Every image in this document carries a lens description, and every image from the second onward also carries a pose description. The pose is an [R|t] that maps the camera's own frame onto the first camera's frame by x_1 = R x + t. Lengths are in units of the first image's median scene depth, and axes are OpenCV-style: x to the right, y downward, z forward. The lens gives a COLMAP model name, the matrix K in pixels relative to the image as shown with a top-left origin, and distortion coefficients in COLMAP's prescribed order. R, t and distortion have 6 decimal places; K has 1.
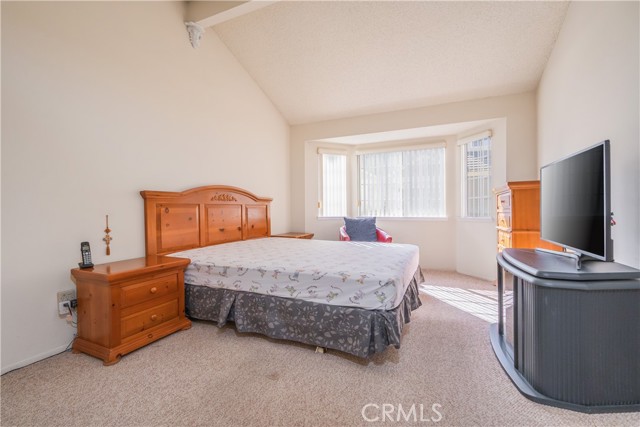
lens RADIAL K [[282.0, 0, 319.6], [0, 282.0, 212.5], [0, 0, 1]] dist [-0.000515, -0.000400]
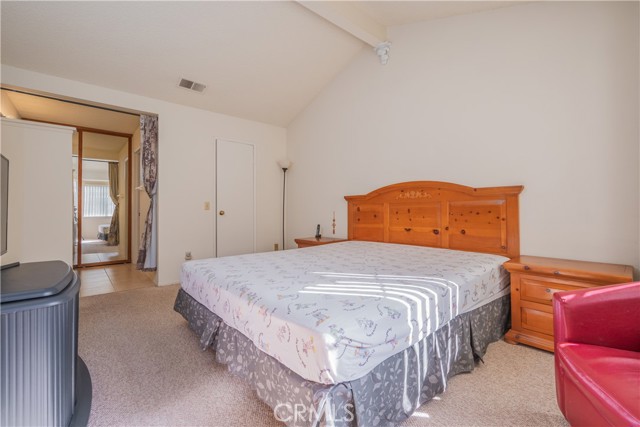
lens RADIAL K [[282.0, 0, 319.6], [0, 282.0, 212.5], [0, 0, 1]] dist [-0.000515, -0.000400]
pose [[-0.425611, 0.014839, -0.904784, 0.712557], [0.000303, 0.999868, 0.016256, -0.011332], [0.904906, 0.006645, -0.425560, 1.316504]]
